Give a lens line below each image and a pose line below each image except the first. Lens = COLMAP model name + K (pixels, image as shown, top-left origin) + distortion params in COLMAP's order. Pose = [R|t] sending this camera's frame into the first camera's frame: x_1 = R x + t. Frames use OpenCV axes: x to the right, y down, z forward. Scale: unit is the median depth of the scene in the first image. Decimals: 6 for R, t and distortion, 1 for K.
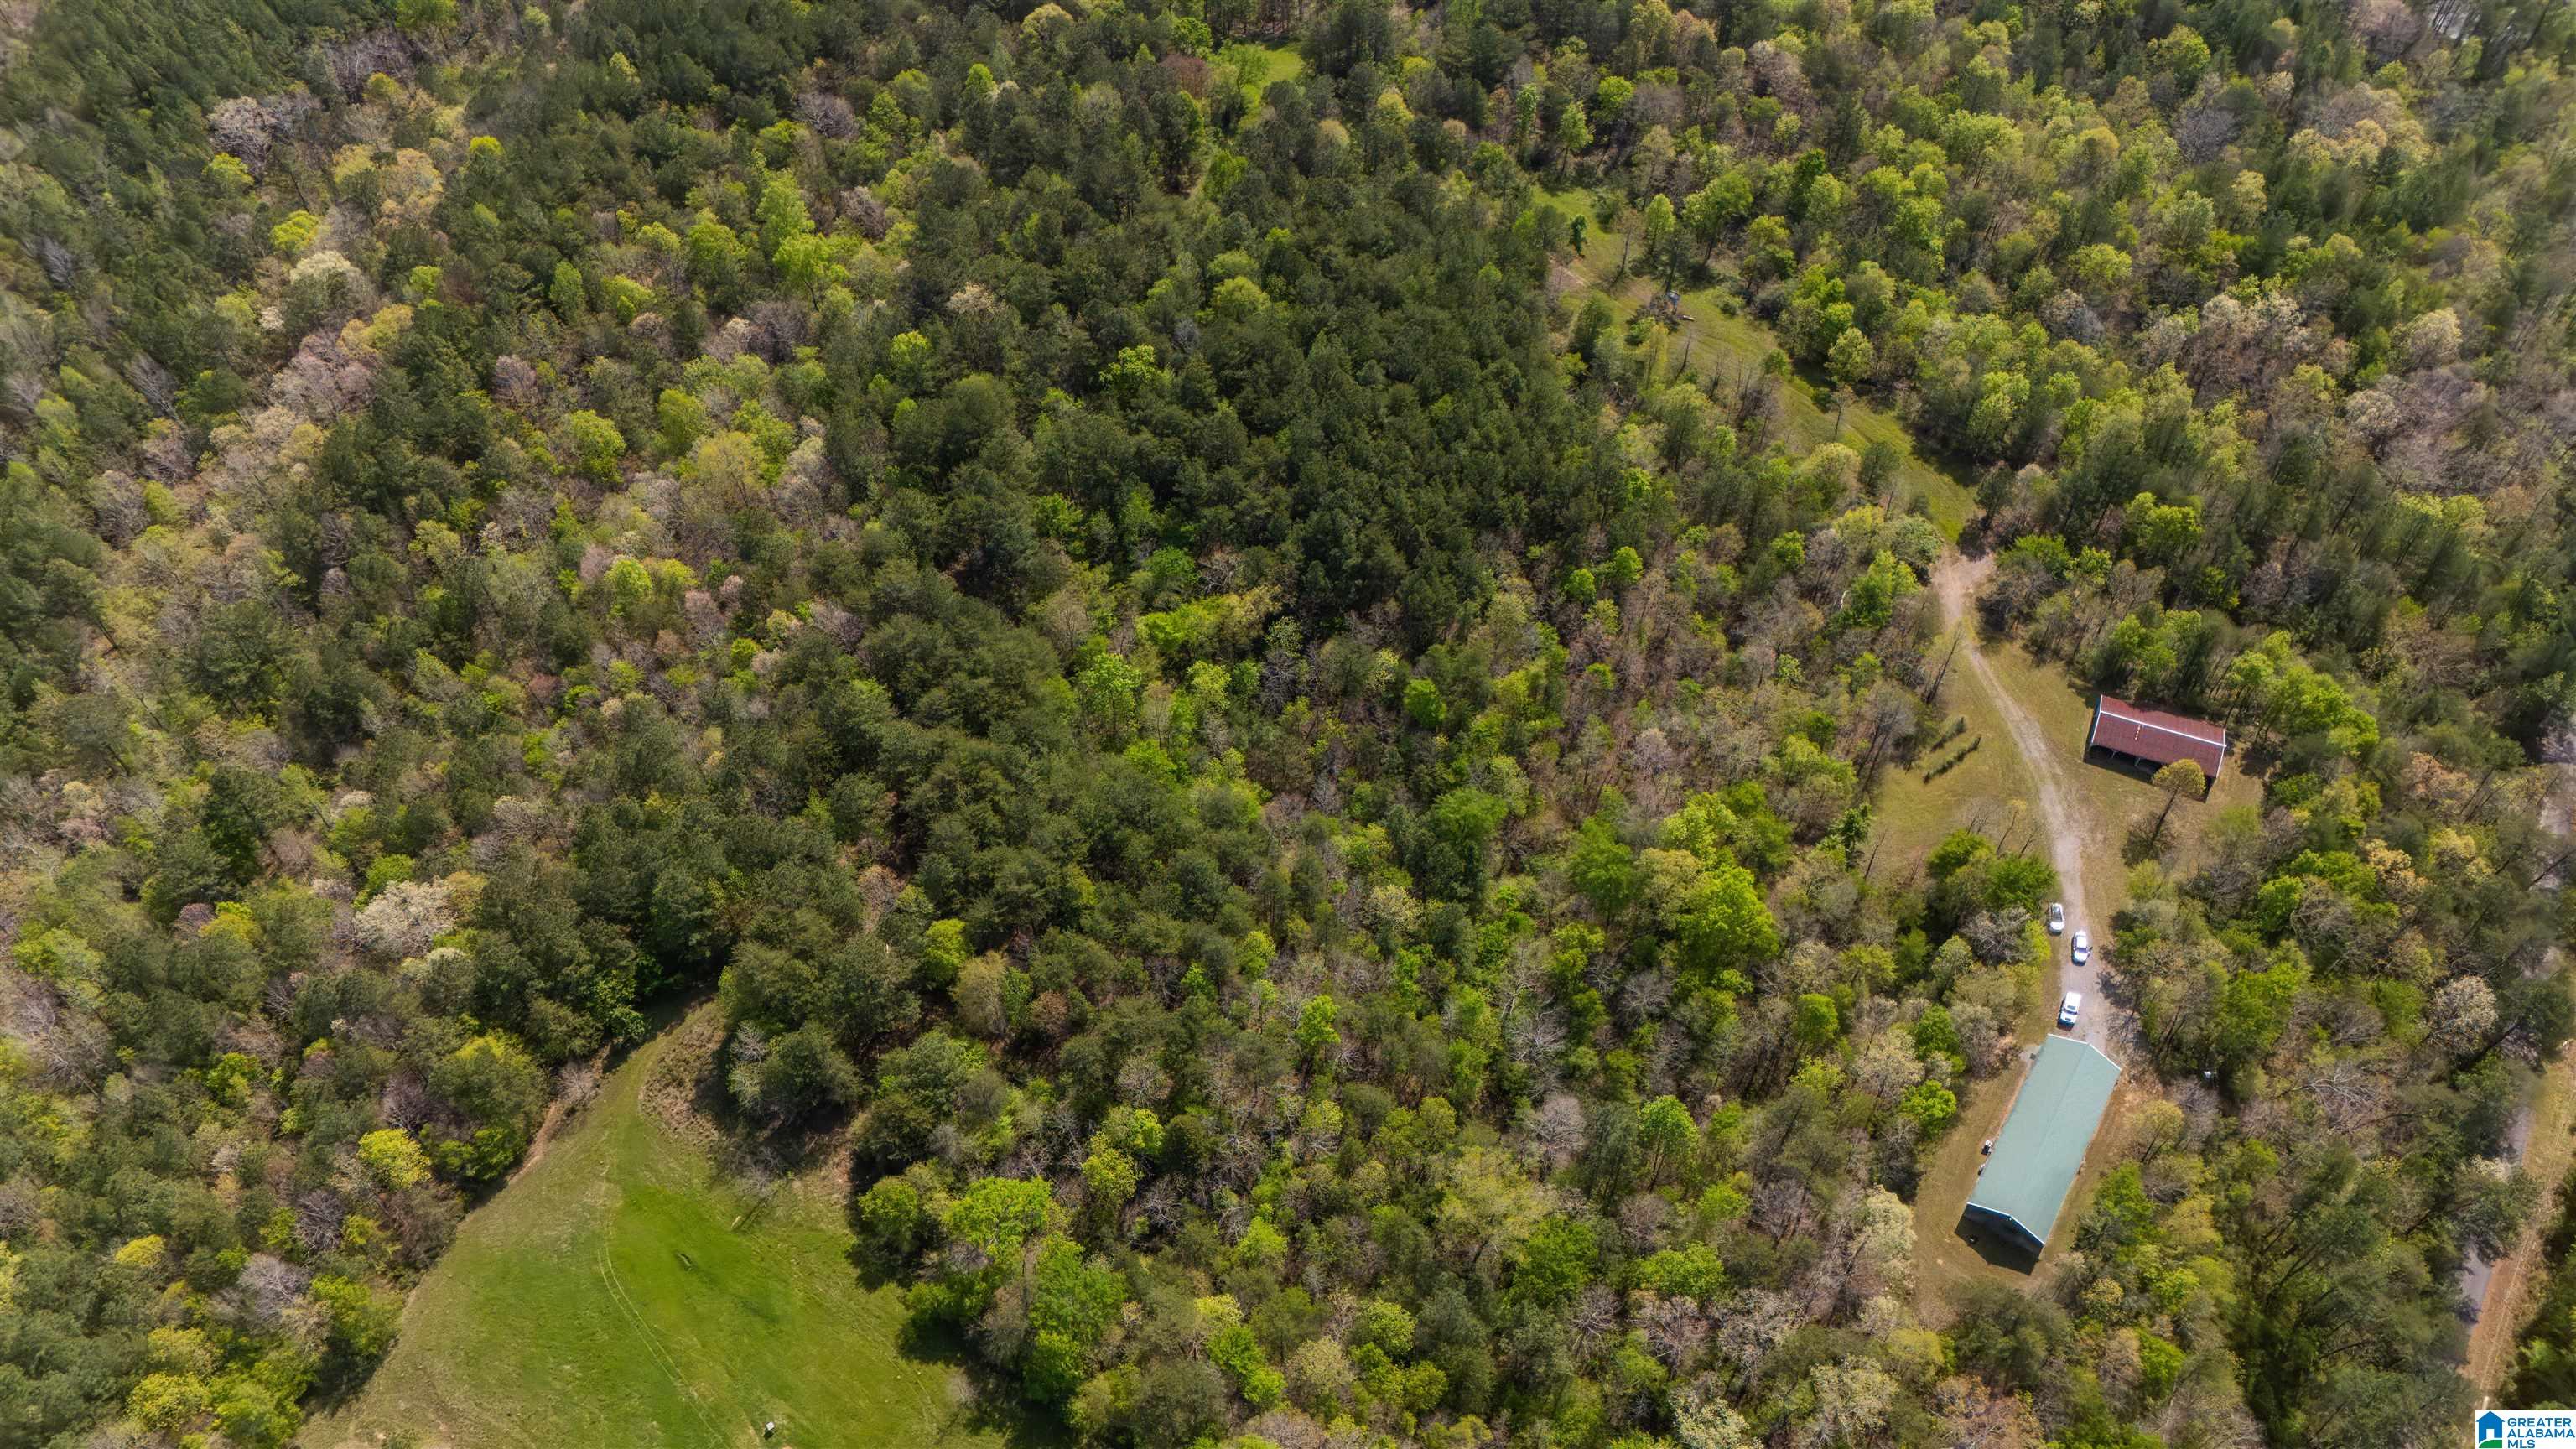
lens RADIAL K [[1892.5, 0, 1293.9], [0, 1892.5, 715.3], [0, 0, 1]] dist [0.076912, -0.082230]
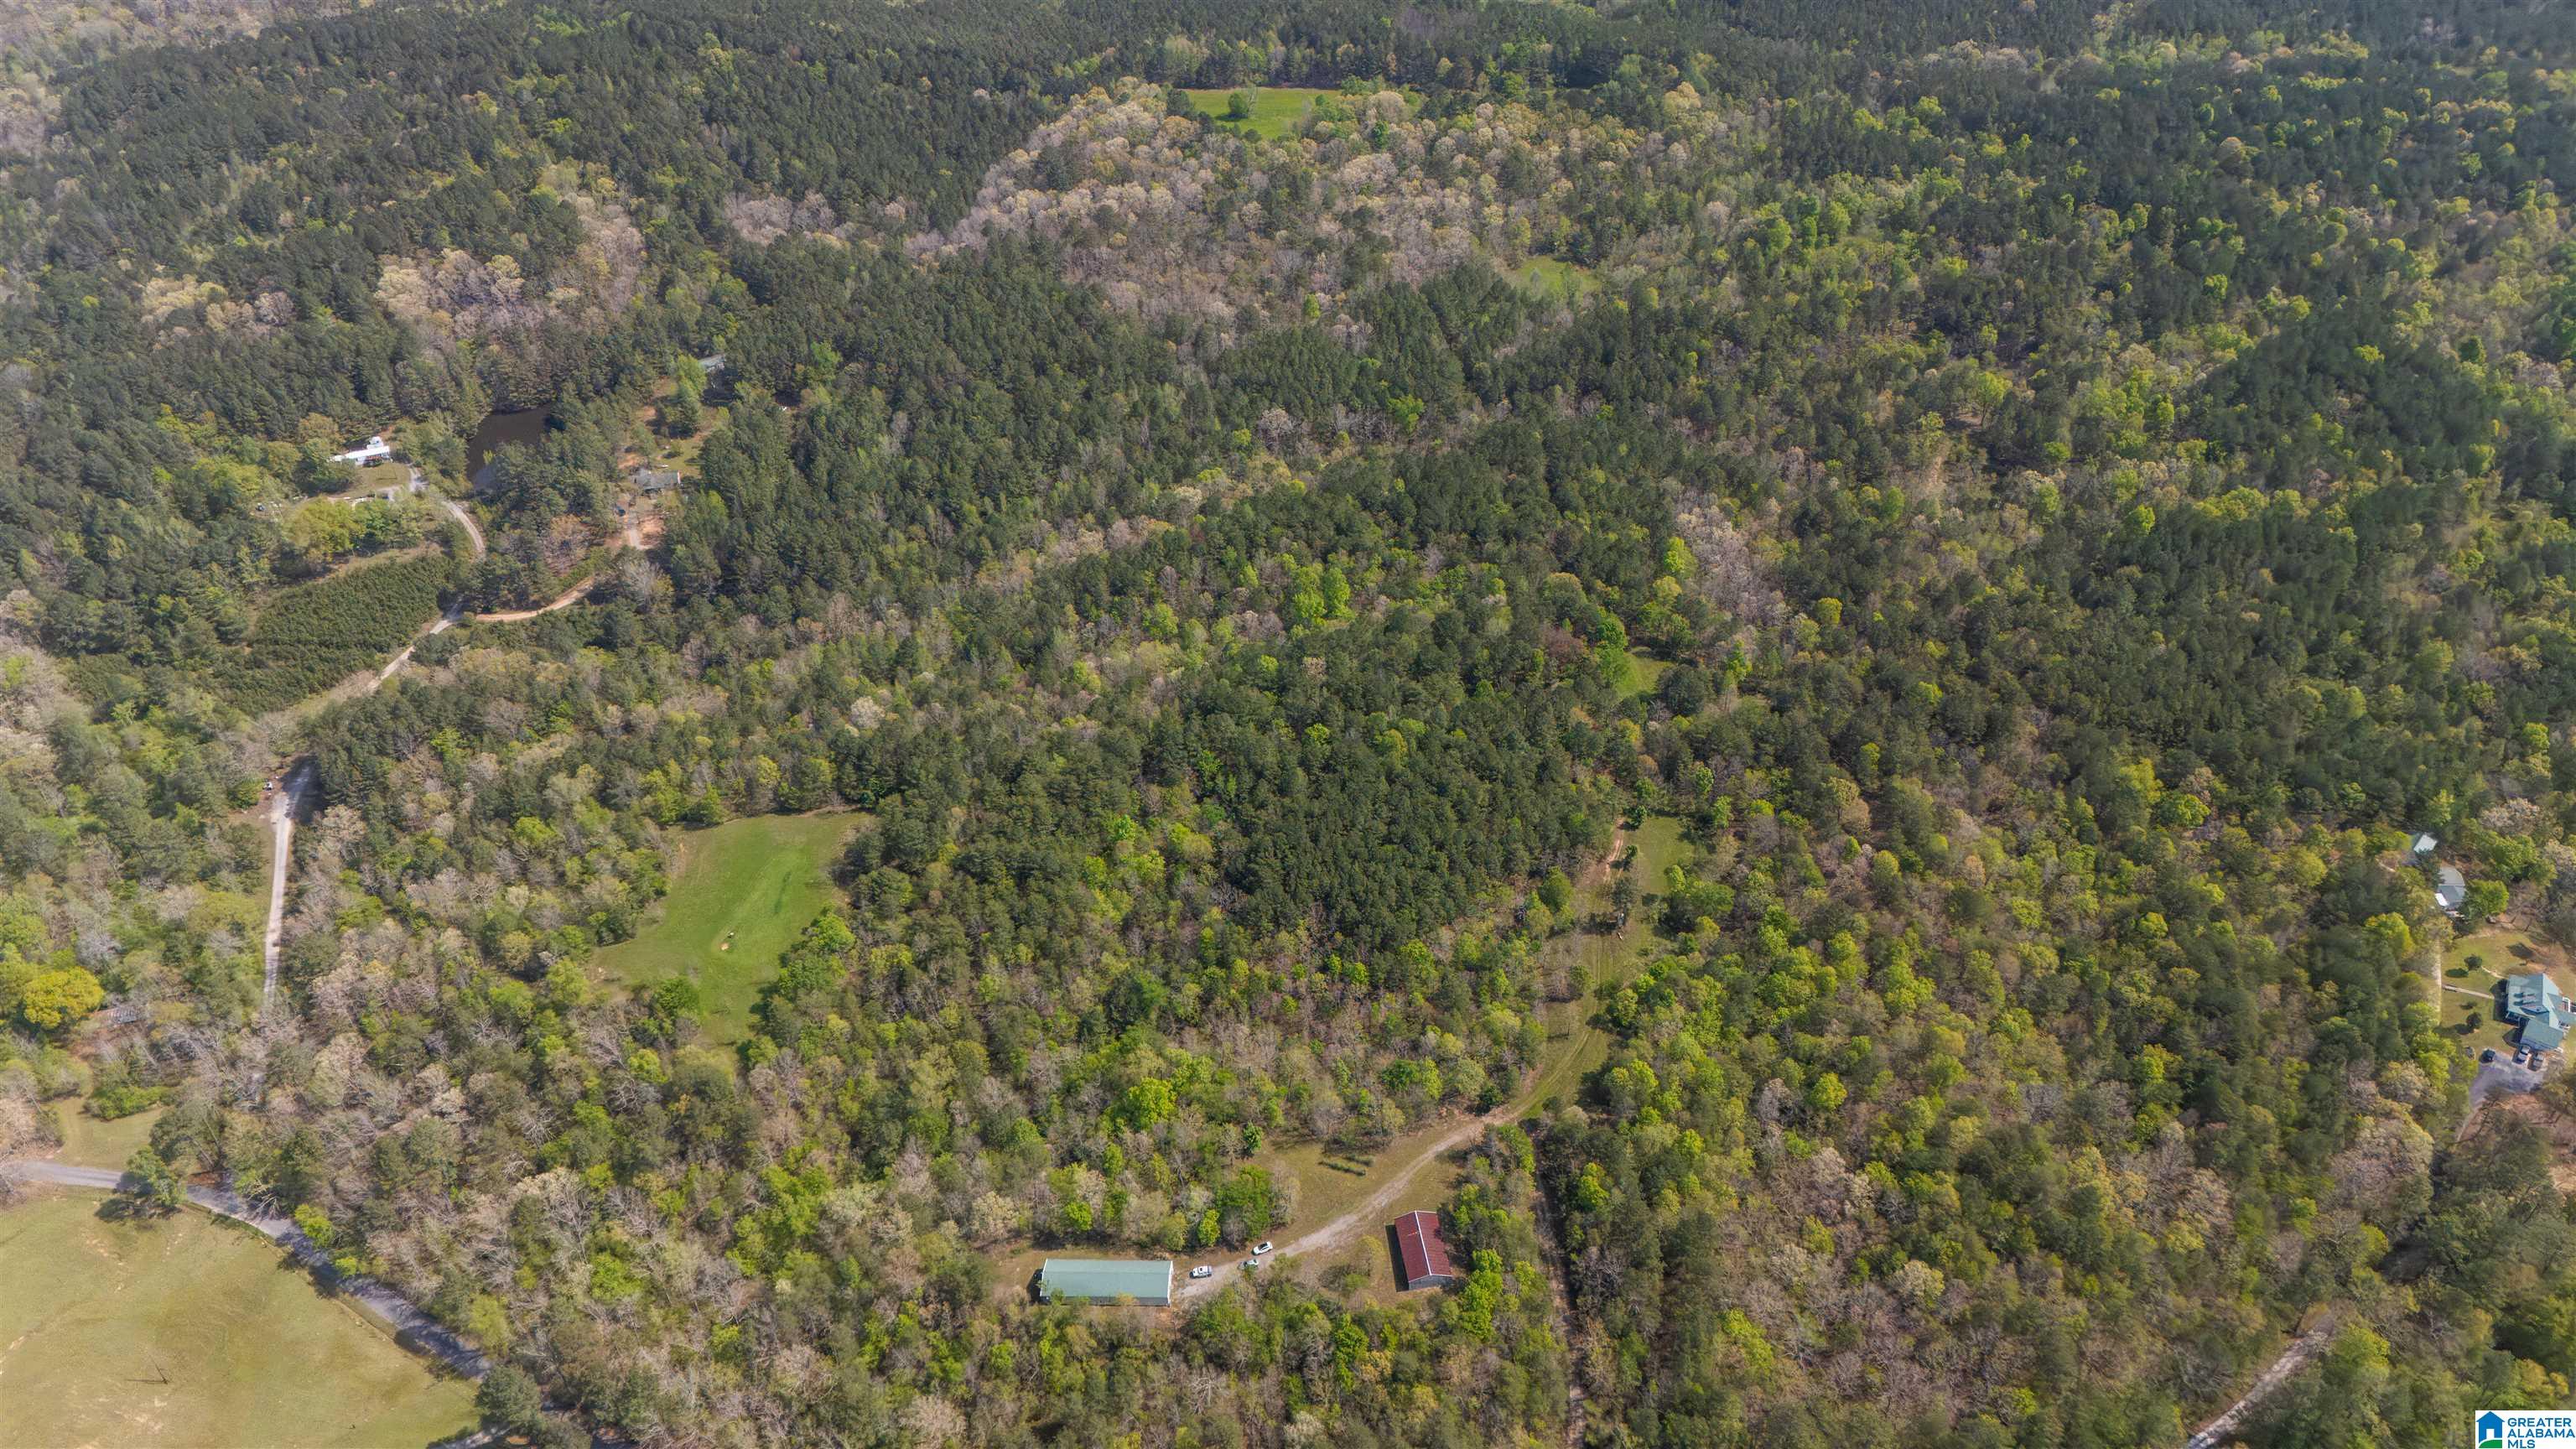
lens RADIAL K [[1892.5, 0, 1293.9], [0, 1892.5, 715.3], [0, 0, 1]] dist [0.076912, -0.082230]
pose [[0.525553, 0.529918, -0.665569, 1.222258], [-0.636108, 0.764256, 0.106202, -0.425794], [0.564943, 0.367559, 0.738742, -0.365601]]
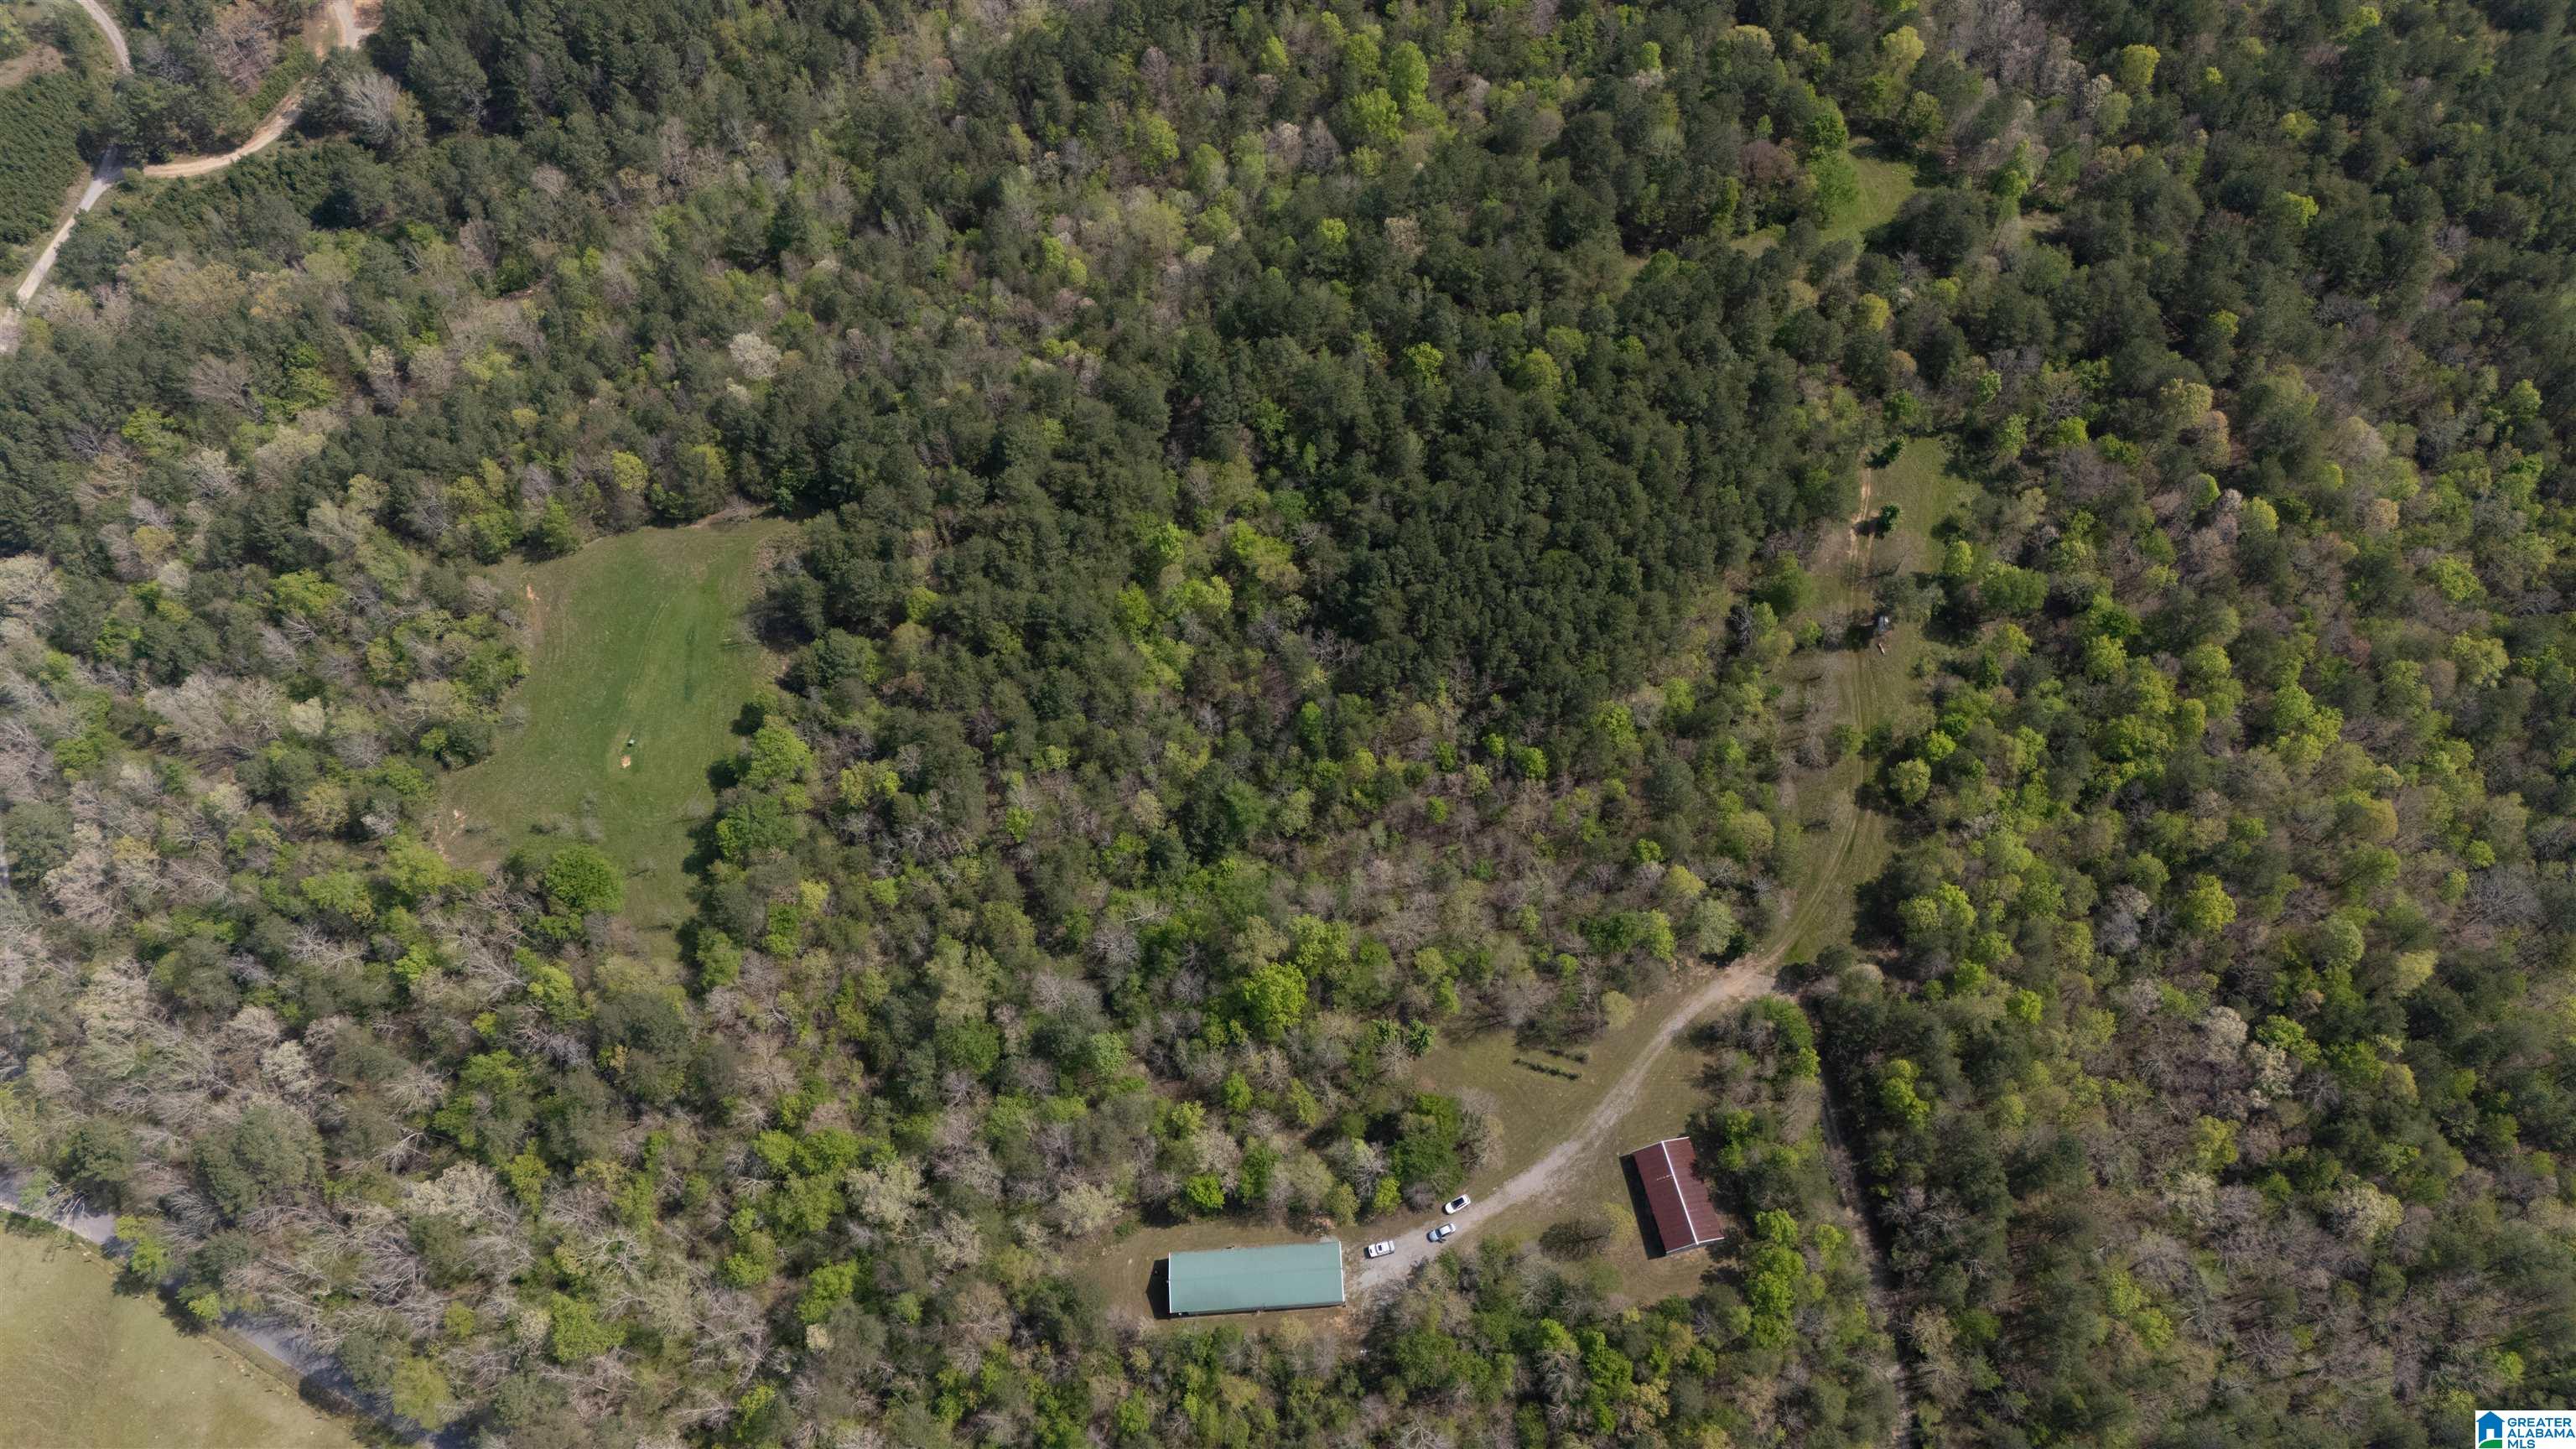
lens RADIAL K [[1892.5, 0, 1293.9], [0, 1892.5, 715.3], [0, 0, 1]] dist [0.076912, -0.082230]
pose [[0.602394, 0.705357, -0.373621, 0.548504], [-0.589444, 0.708728, 0.387635, -0.509065], [0.538216, -0.013280, 0.842702, -0.078687]]
